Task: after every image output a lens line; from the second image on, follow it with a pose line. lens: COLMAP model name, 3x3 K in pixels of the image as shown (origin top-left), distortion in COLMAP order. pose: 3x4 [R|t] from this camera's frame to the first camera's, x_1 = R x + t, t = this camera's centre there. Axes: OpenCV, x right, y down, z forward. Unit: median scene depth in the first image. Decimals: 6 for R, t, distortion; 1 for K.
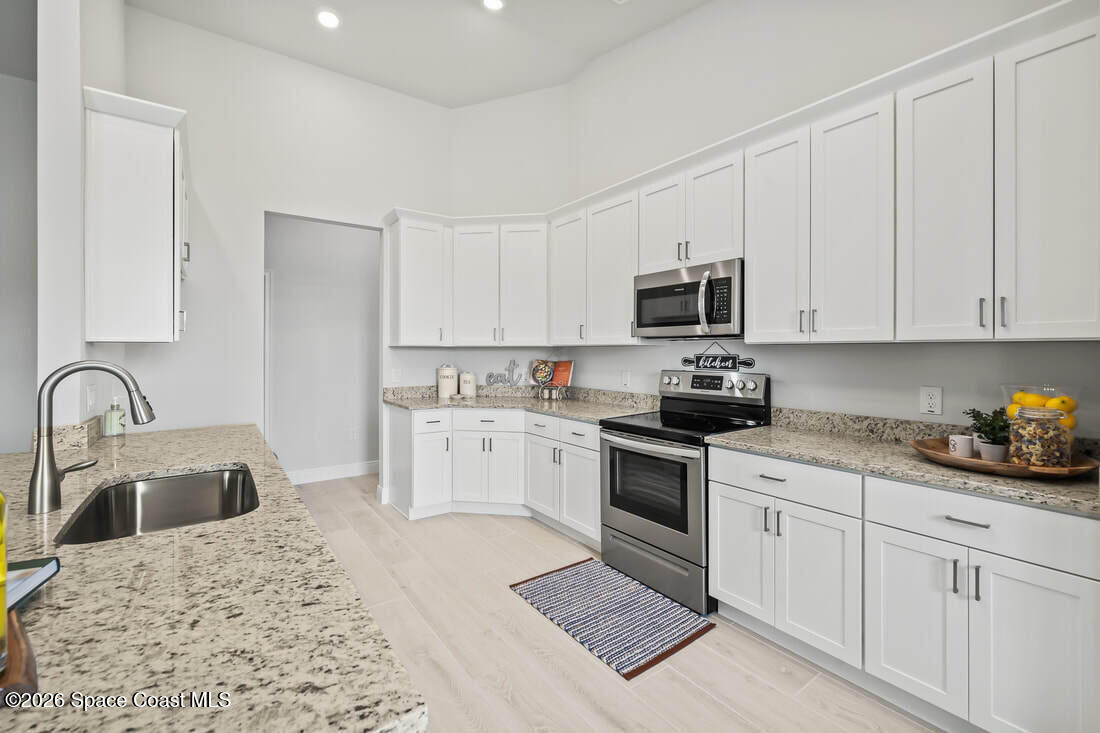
lens RADIAL K [[459.8, 0, 552.2], [0, 459.8, 352.7], [0, 0, 1]] dist [0.000921, 0.000408]
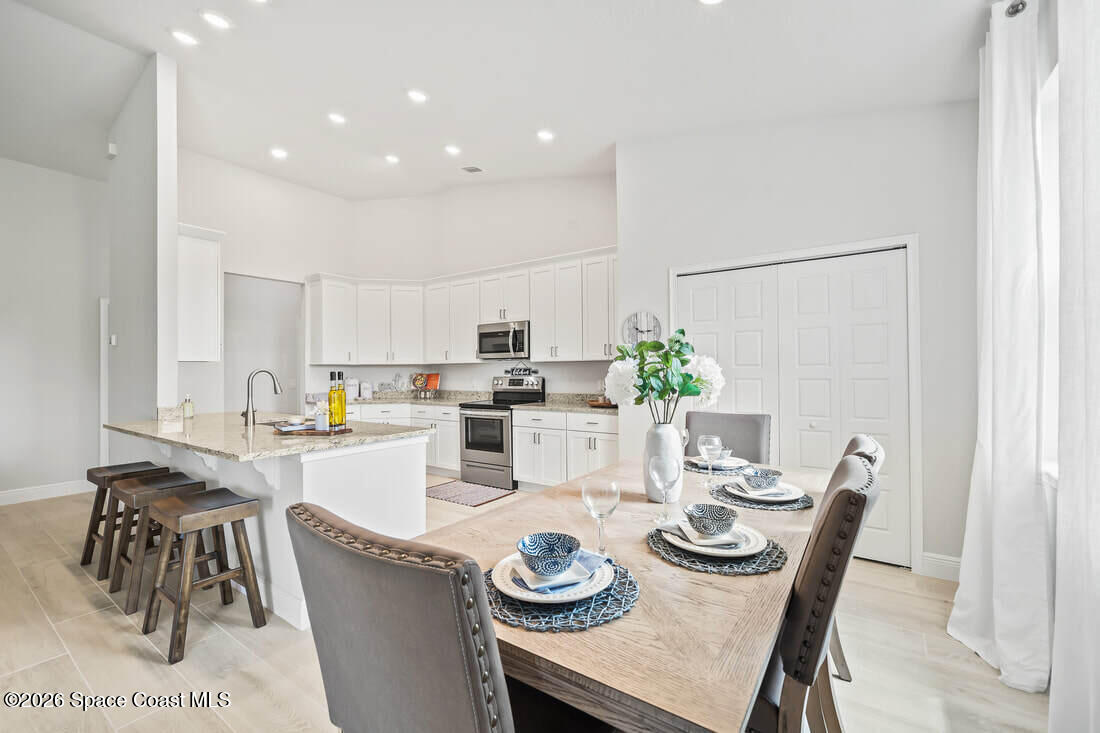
lens RADIAL K [[459.8, 0, 551.0], [0, 459.8, 367.9], [0, 0, 1]] dist [0.000921, 0.000408]
pose [[0.947911, -0.006421, 0.318471, -0.130433], [0.010078, 0.999901, -0.009835, 0.024601], [-0.318376, 0.012533, 0.947882, -0.839148]]
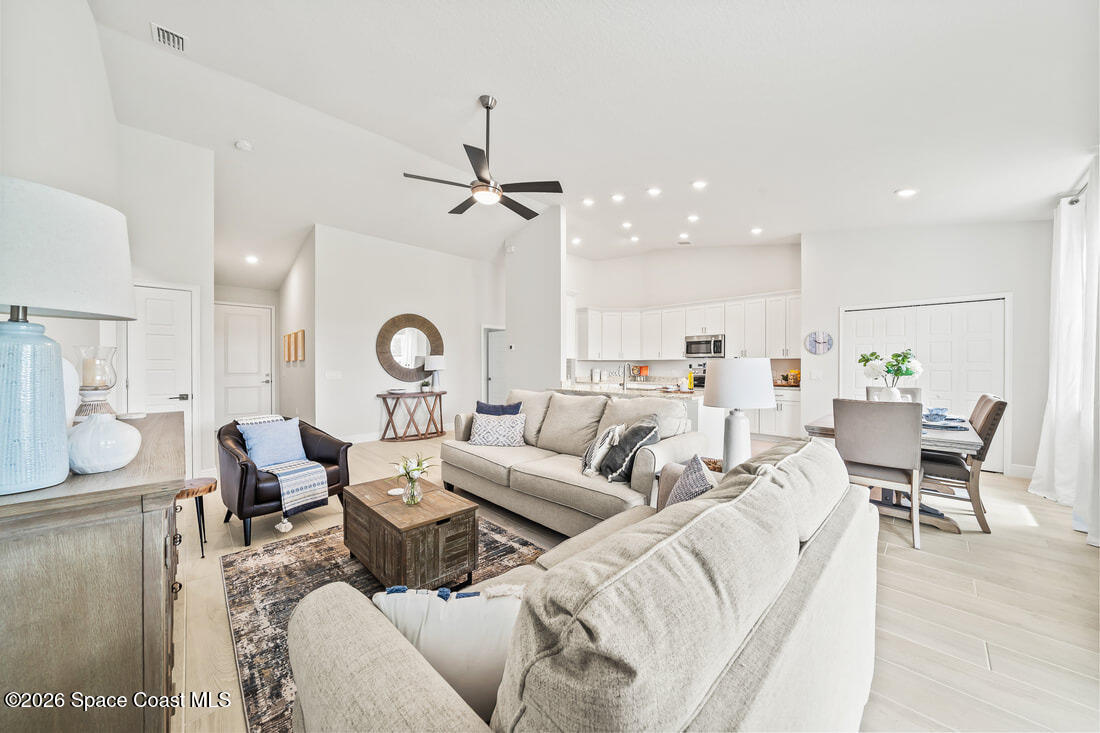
lens RADIAL K [[384.5, 0, 550.8], [0, 384.5, 368.8], [0, 0, 1]] dist [0.003693, 0.000165]
pose [[0.987030, -0.006274, 0.160415, -1.126327], [0.005258, 0.999963, 0.006753, 0.022067], [-0.160451, -0.005822, 0.987027, -1.383049]]
